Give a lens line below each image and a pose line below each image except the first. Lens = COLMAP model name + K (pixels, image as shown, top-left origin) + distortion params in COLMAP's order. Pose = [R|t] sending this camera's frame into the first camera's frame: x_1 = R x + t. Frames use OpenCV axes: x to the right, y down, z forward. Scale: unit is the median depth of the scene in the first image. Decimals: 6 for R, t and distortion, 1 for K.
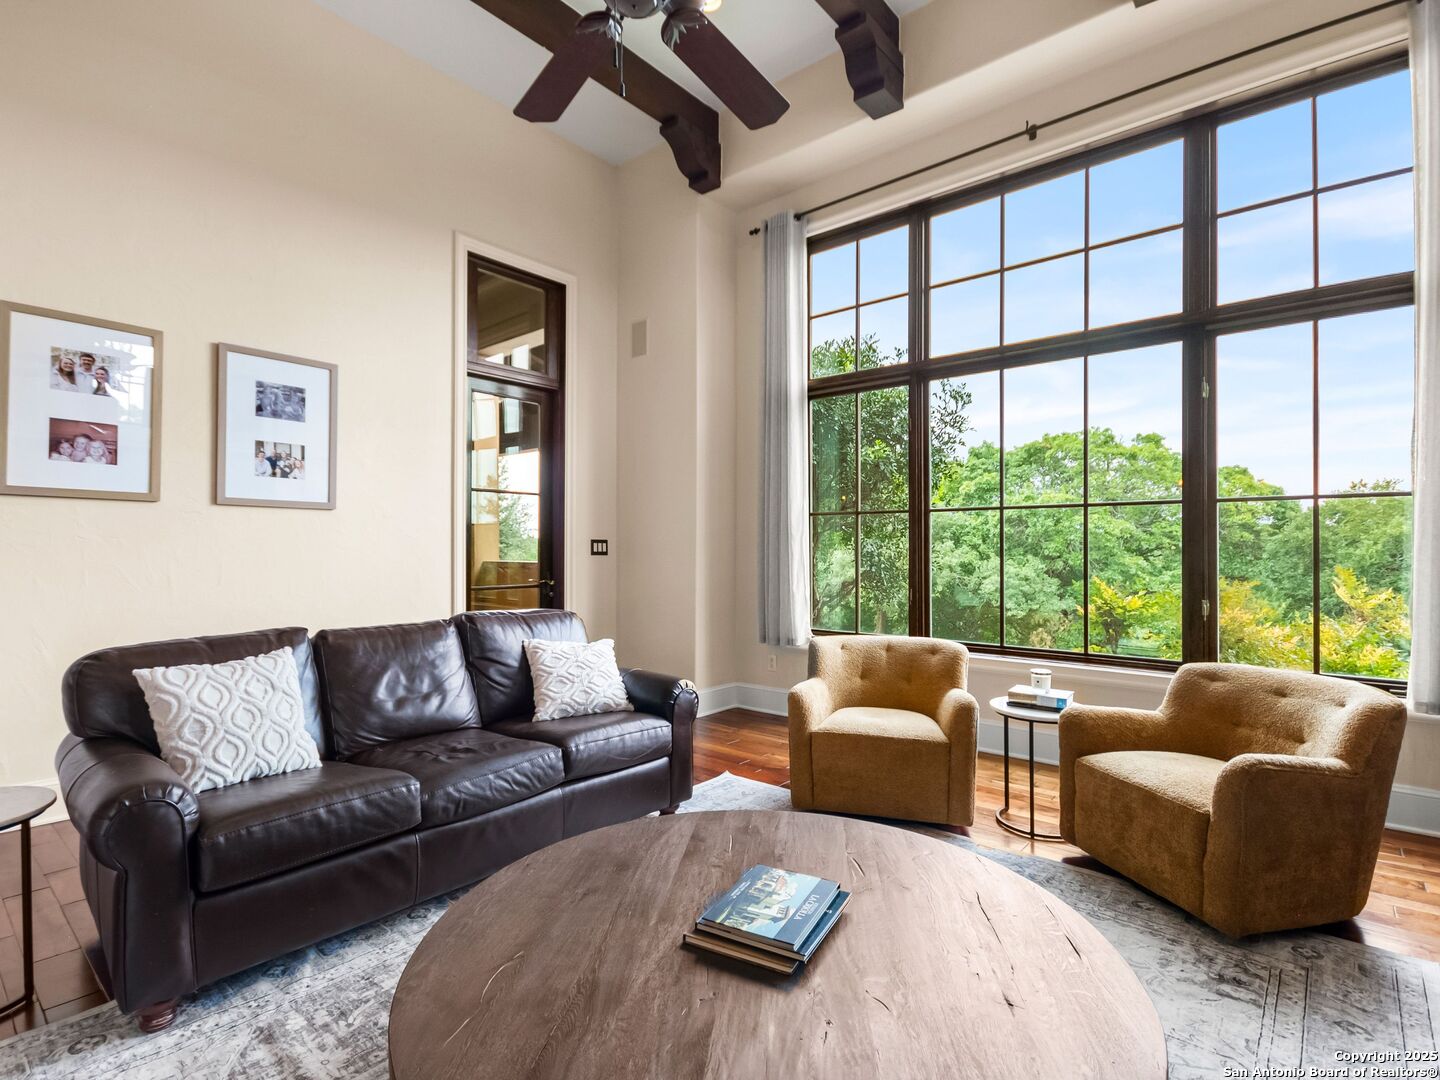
lens RADIAL K [[708.5, 0, 715.2], [0, 708.5, 543.9], [0, 0, 1]] dist [0.011150, -0.000399]
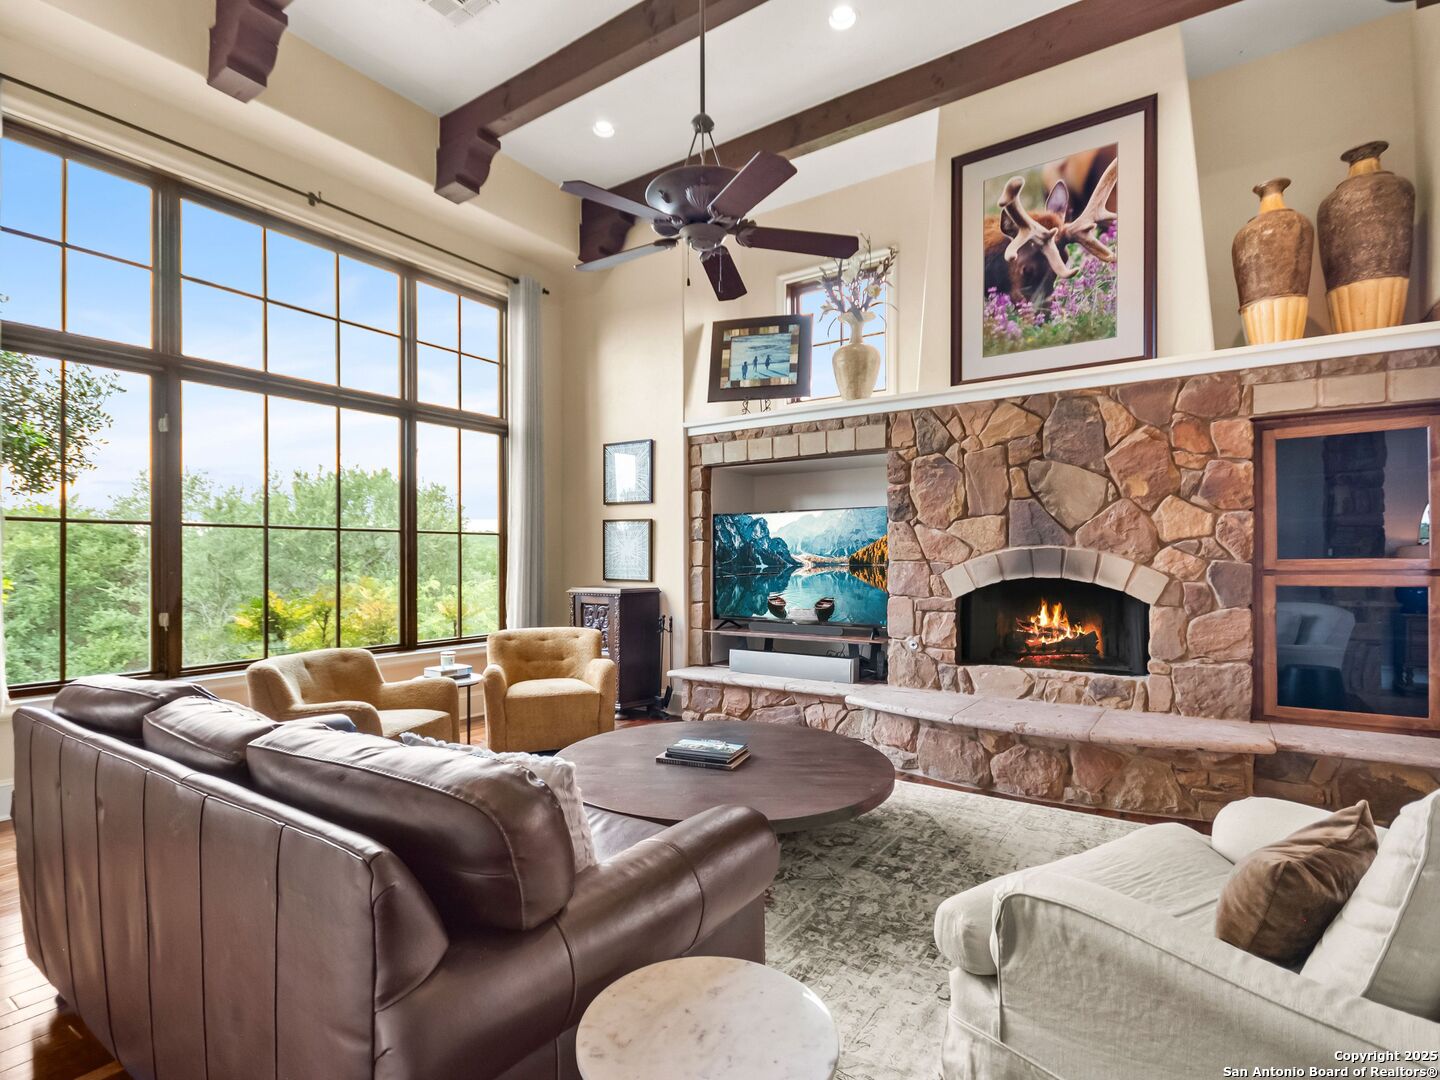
lens RADIAL K [[724.7, 0, 711.7], [0, 724.7, 558.5], [0, 0, 1]] dist [0.001957, 0.000569]
pose [[-0.111102, -0.002784, 0.993805, -0.733569], [0.001470, 0.999995, 0.002966, -0.007300], [-0.993808, 0.001790, -0.111097, 0.469945]]
